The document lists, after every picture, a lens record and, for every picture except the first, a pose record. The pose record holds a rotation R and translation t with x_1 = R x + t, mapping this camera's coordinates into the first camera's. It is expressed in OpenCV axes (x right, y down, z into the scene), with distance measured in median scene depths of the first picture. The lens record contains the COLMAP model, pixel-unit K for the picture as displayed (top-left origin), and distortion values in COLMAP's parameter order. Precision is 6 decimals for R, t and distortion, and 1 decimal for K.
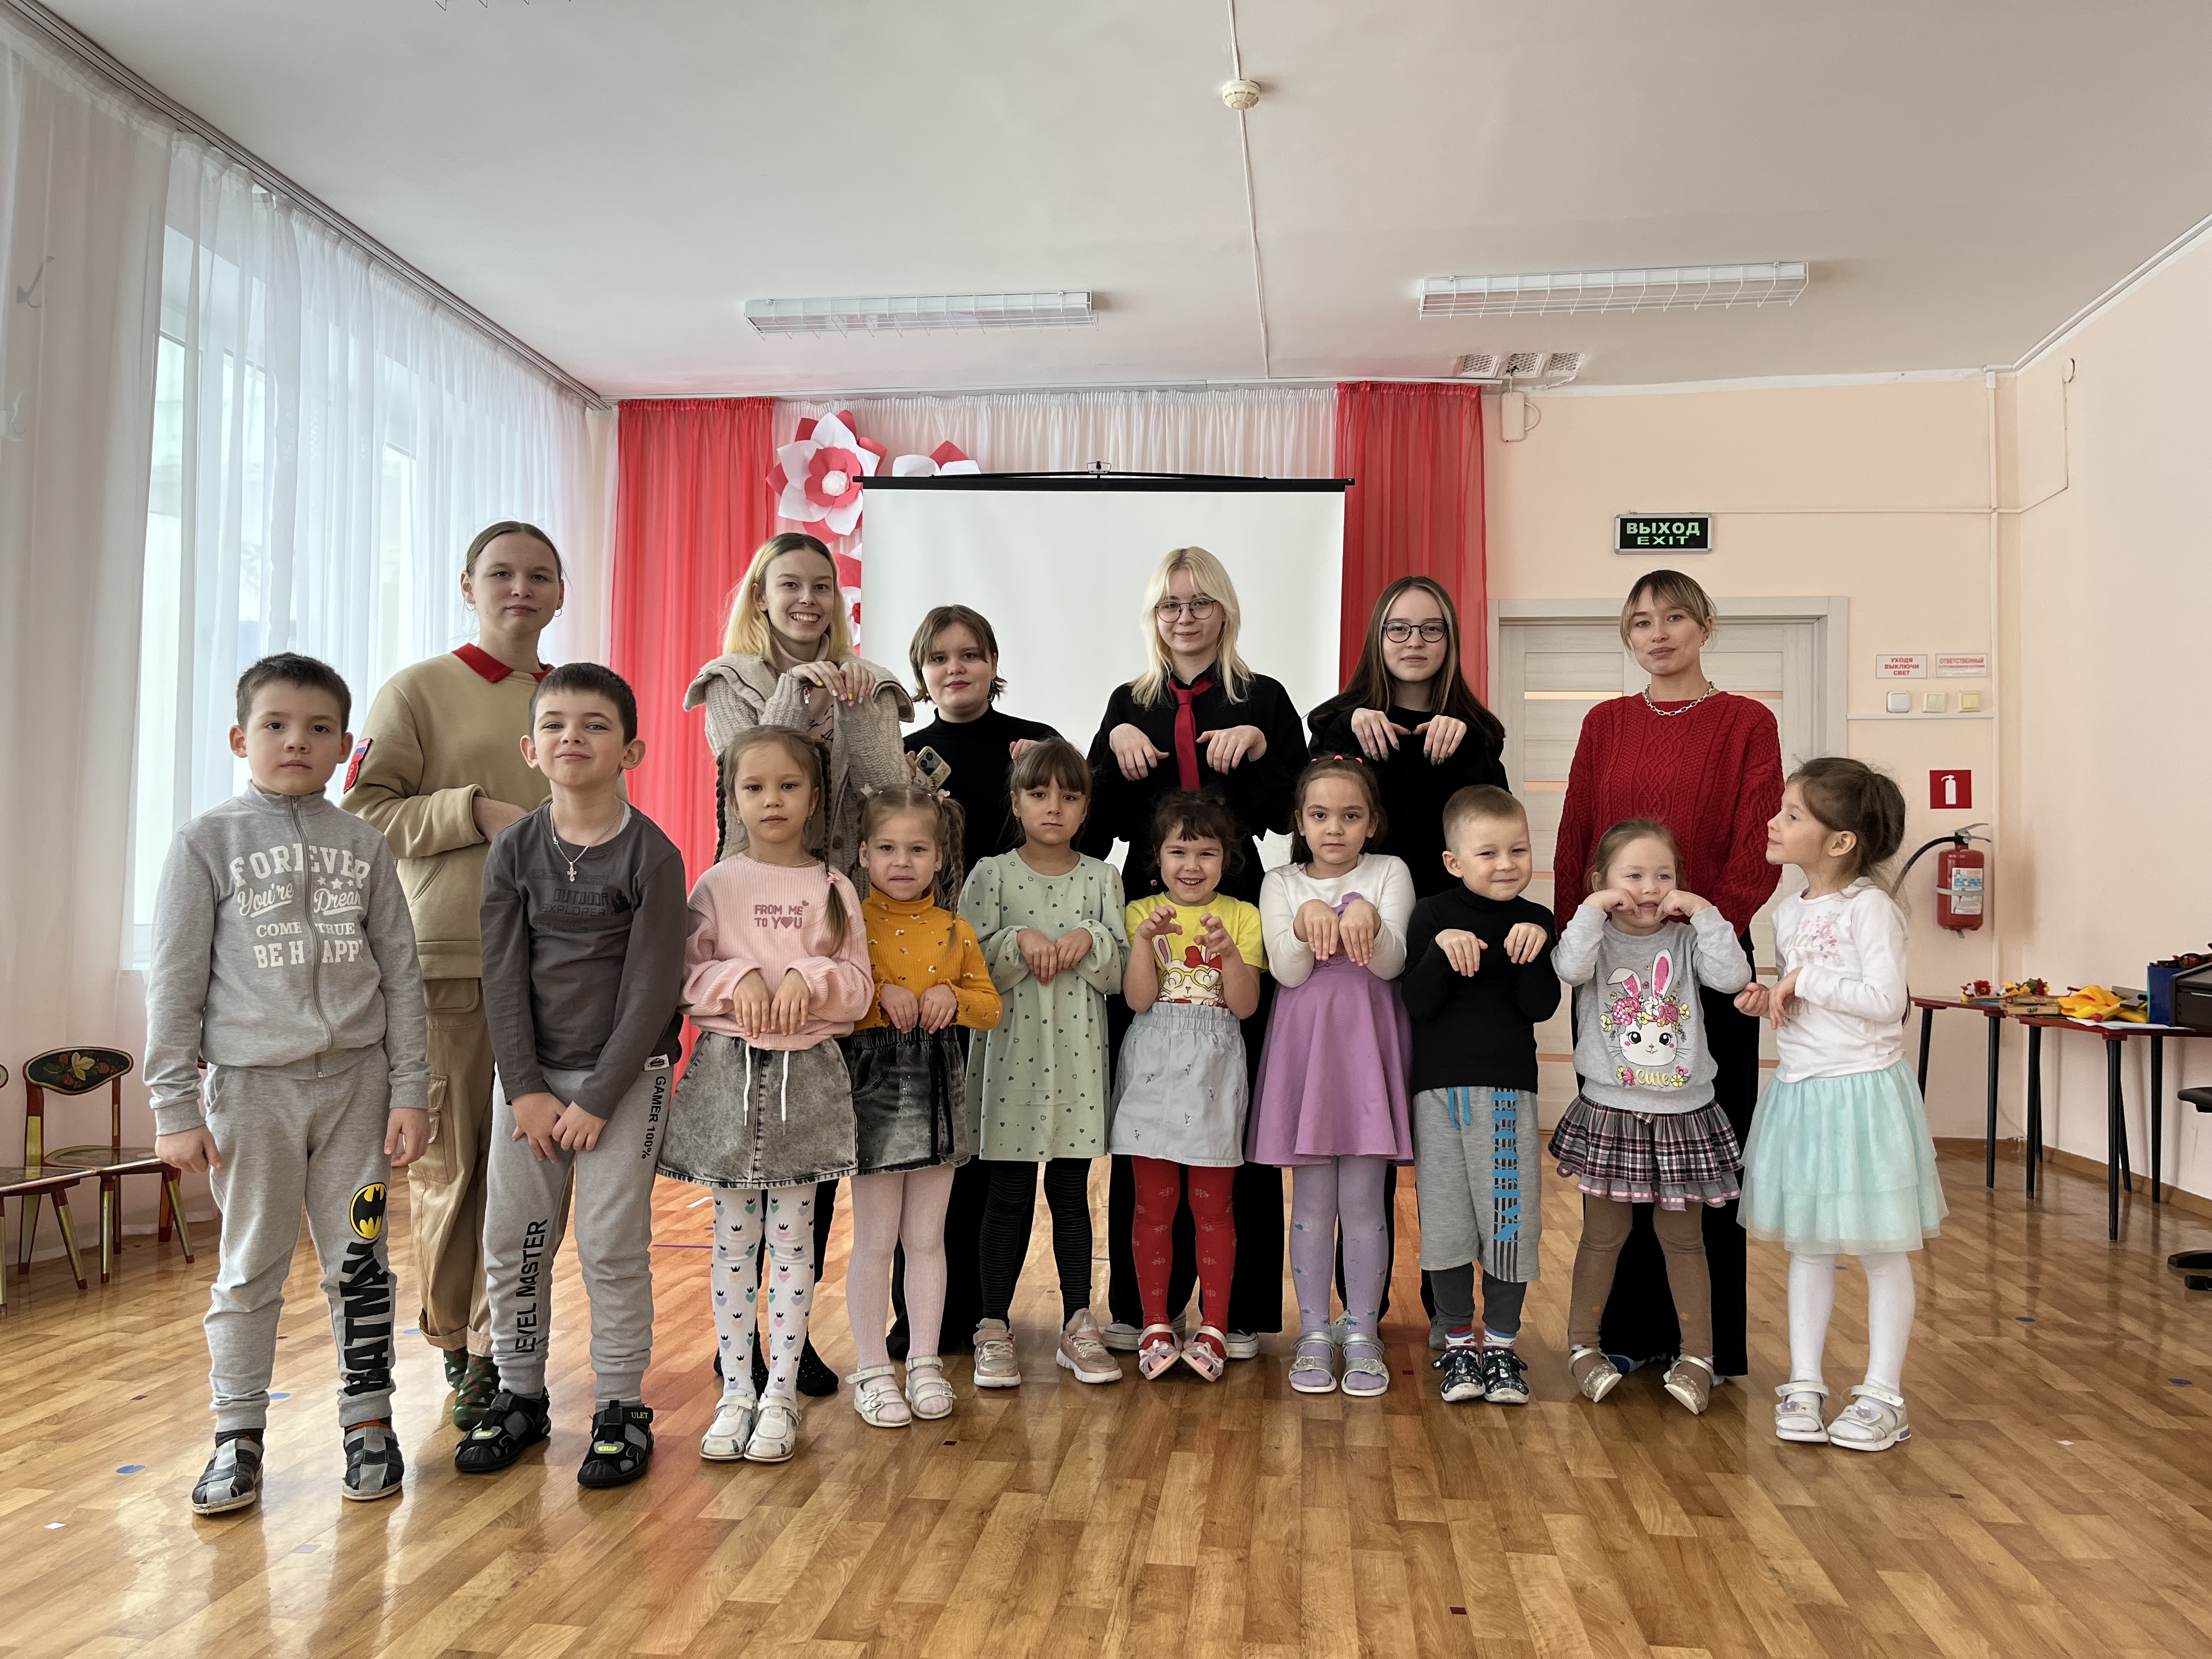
lens RADIAL K [[1669.7, 0, 1100.5], [0, 1669.7, 841.6], [0, 0, 1]] dist [0.037433, -0.062598]
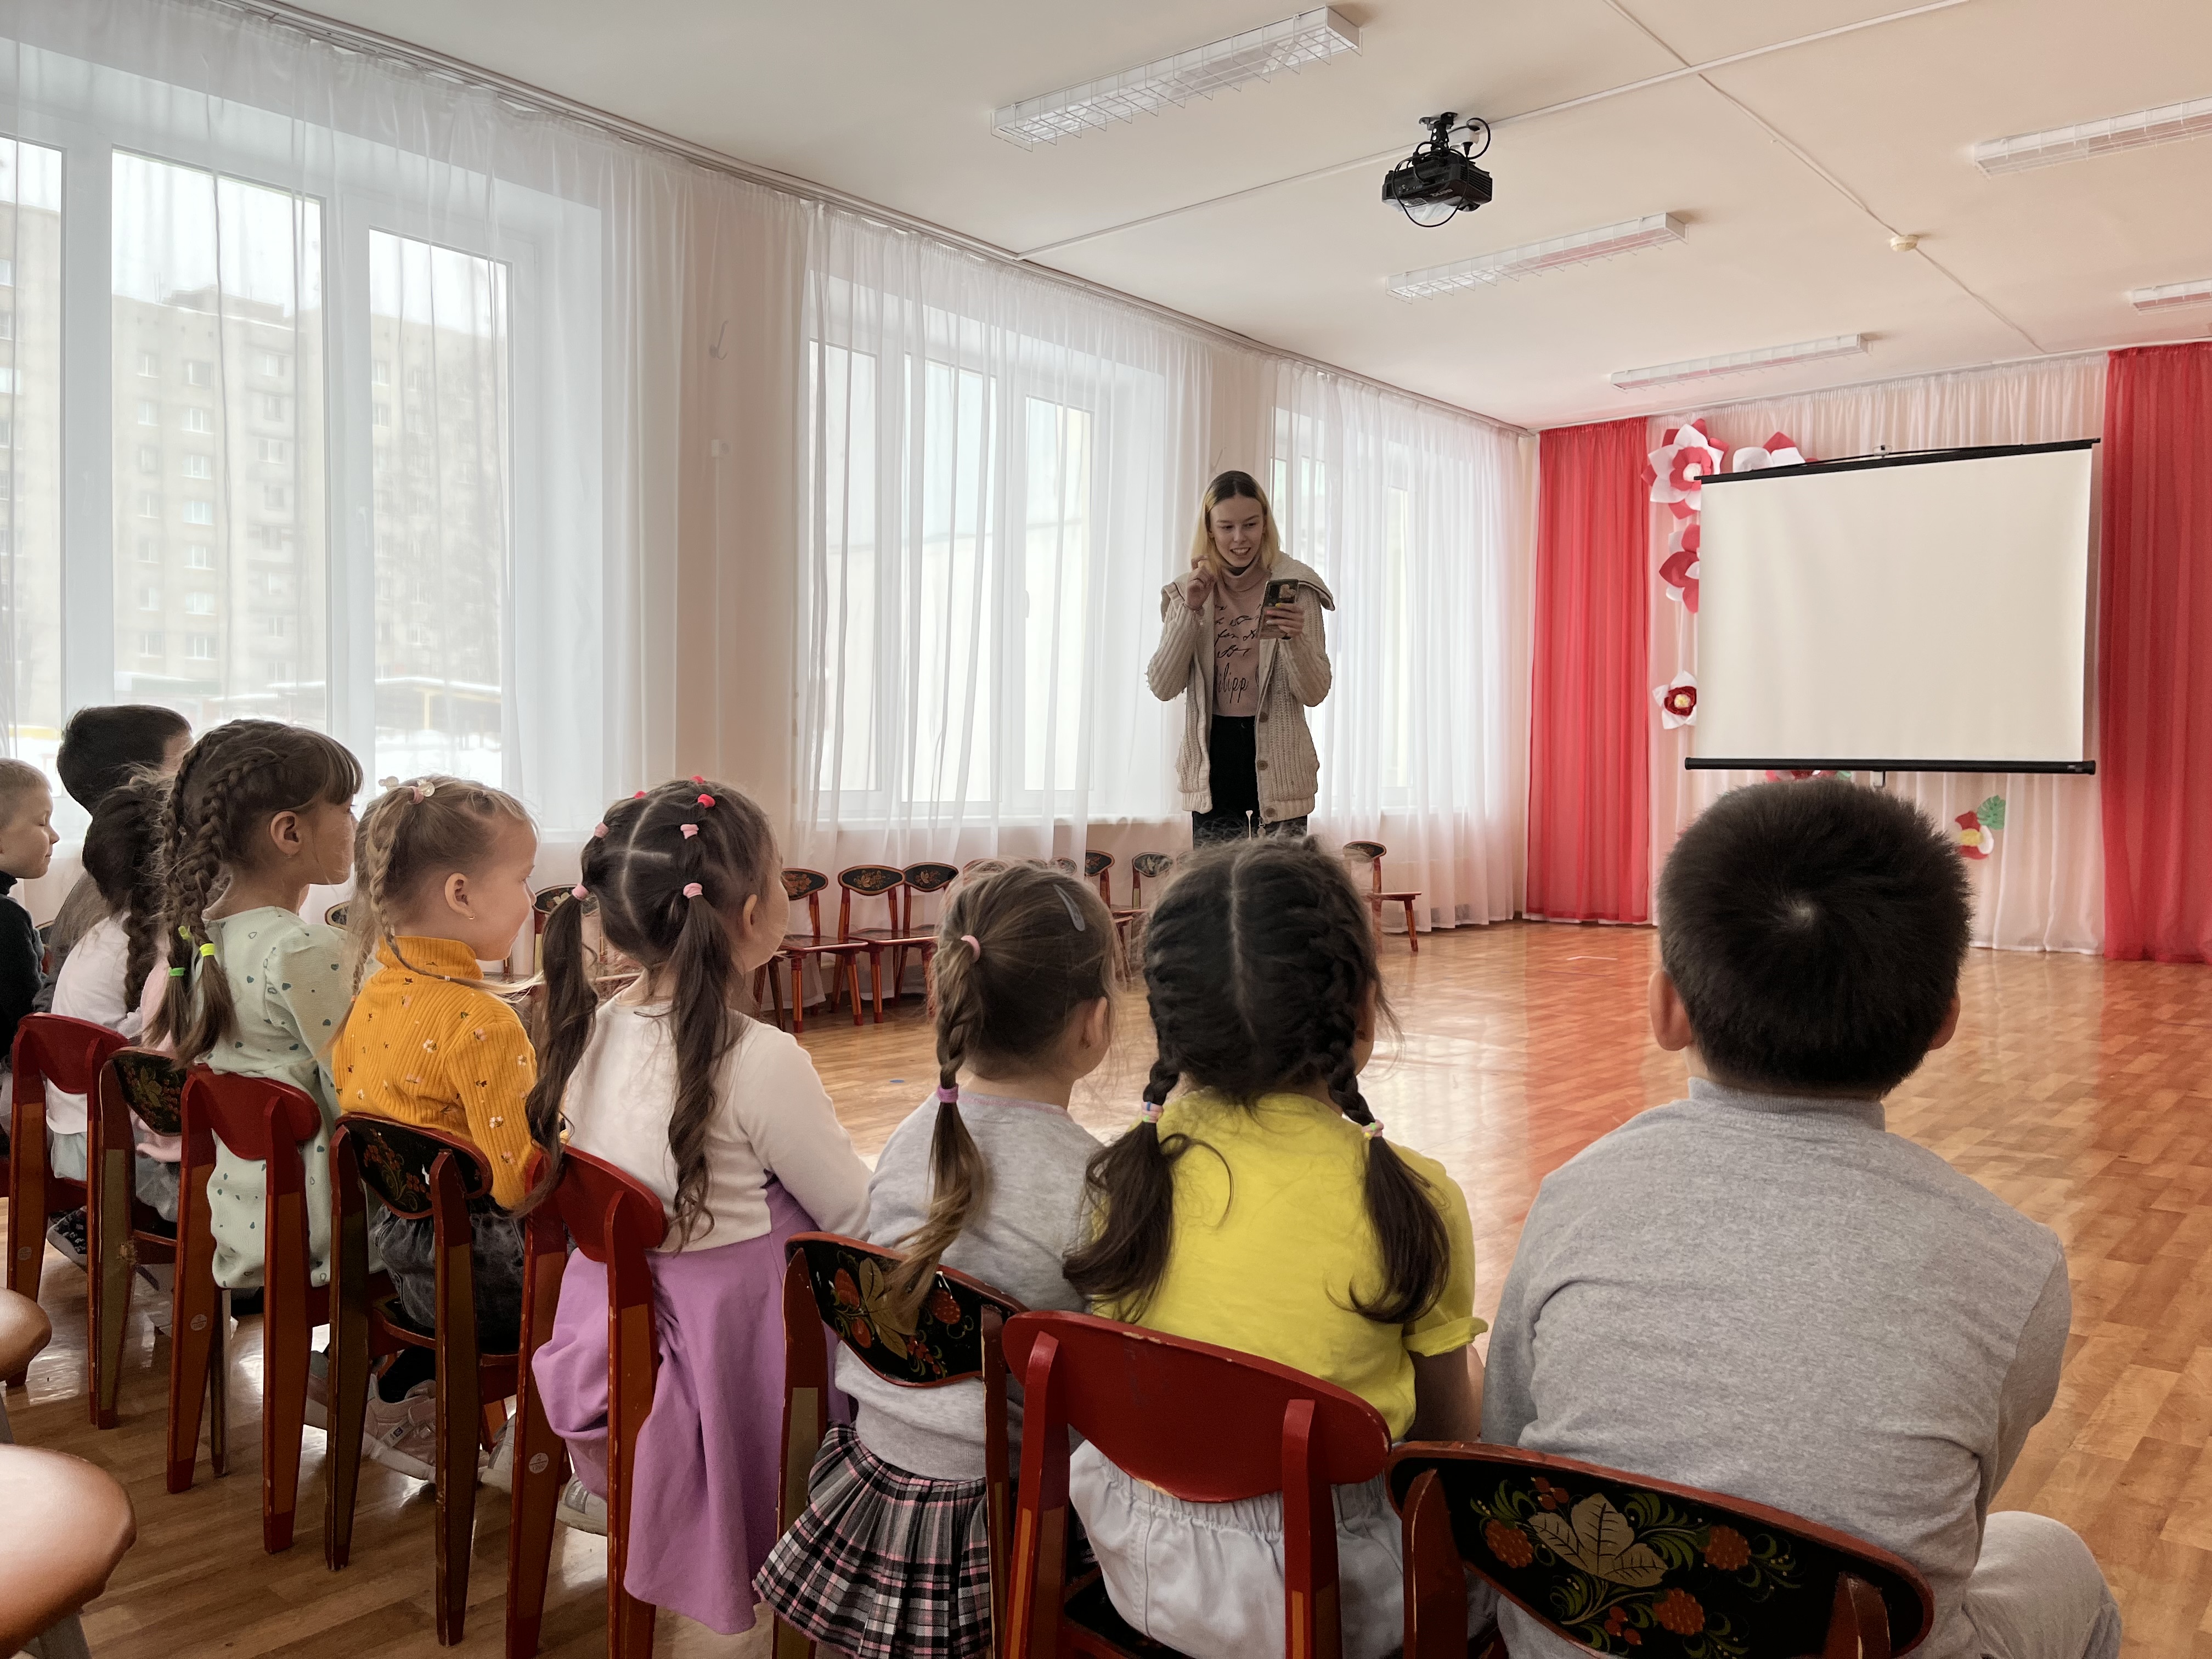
lens RADIAL K [[1635.6, 0, 1093.2], [0, 1635.6, 792.0], [0, 0, 1]] dist [0.050818, -0.061639]
pose [[0.830025, -0.000124, -0.557727, 0.218640], [0.023185, 0.999143, 0.034283, -0.008777], [0.557245, -0.041387, 0.829316, -0.483009]]
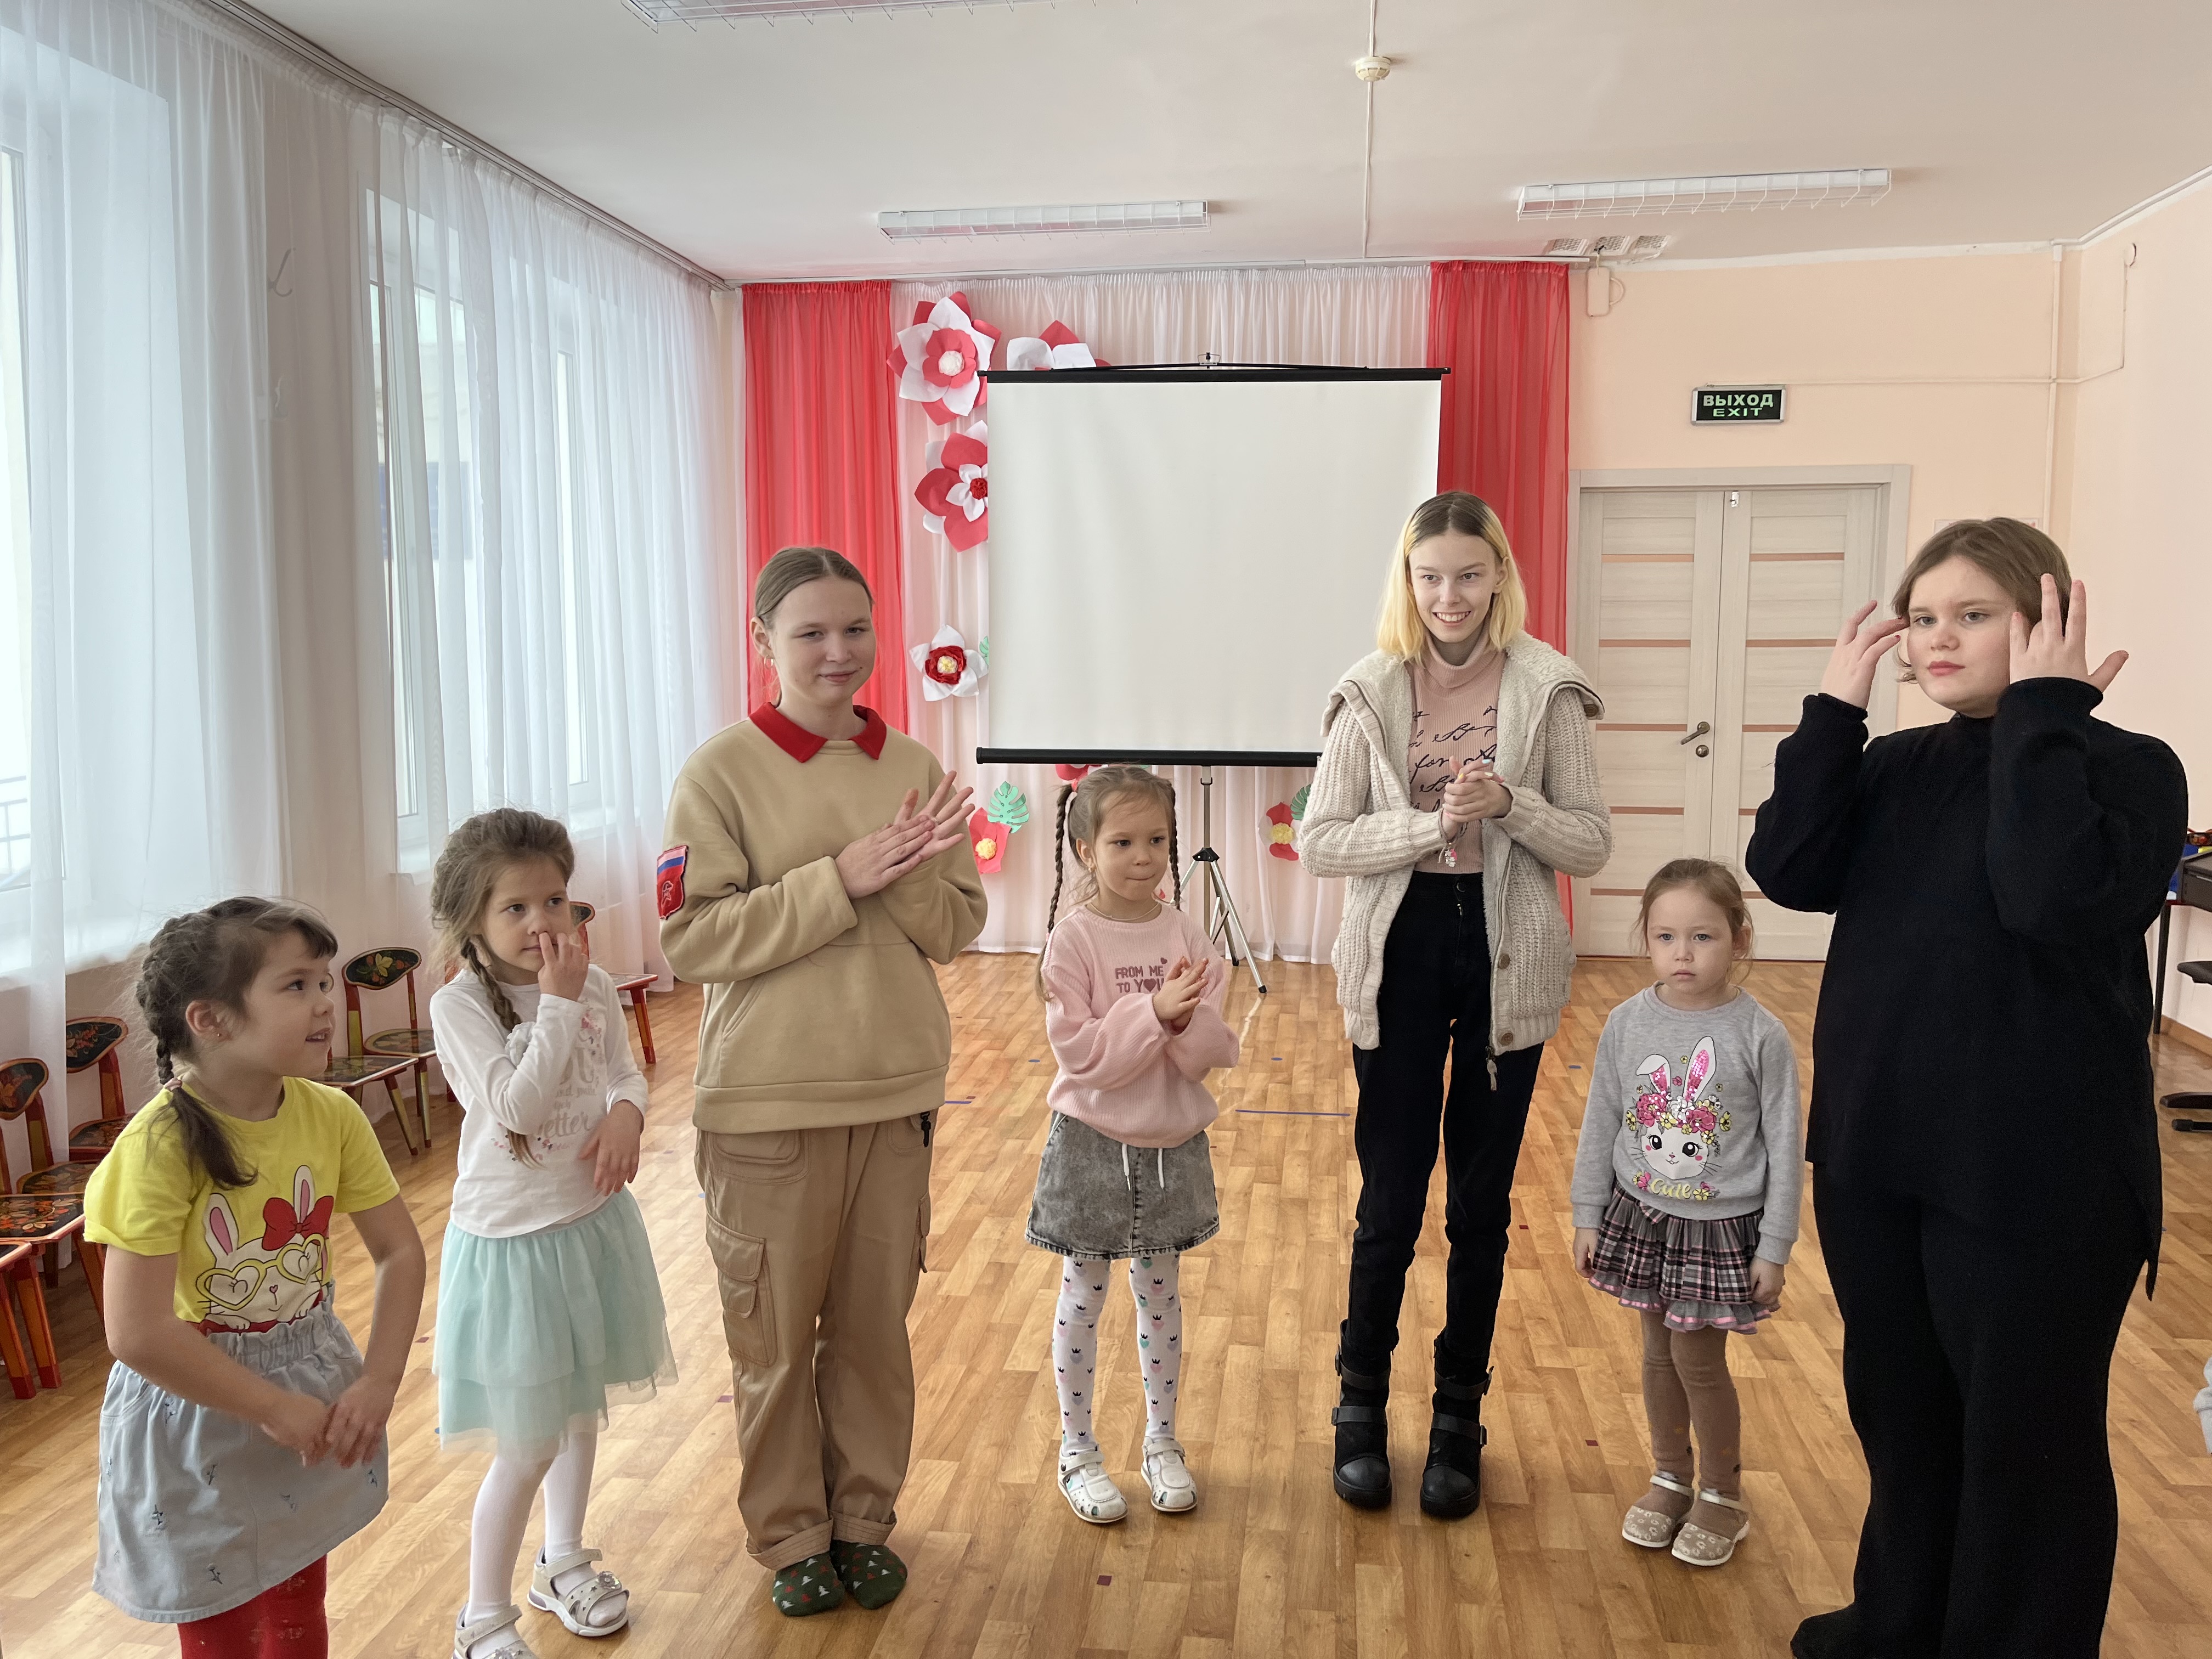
lens RADIAL K [[1661.0, 0, 1106.0], [0, 1661.0, 829.5], [0, 0, 1]] dist [0.042038, -0.077496]
pose [[0.999777, -0.012477, -0.017011, -0.053293], [0.014776, 0.989684, 0.142501, -0.081725], [0.015058, -0.142721, 0.989648, -0.095296]]
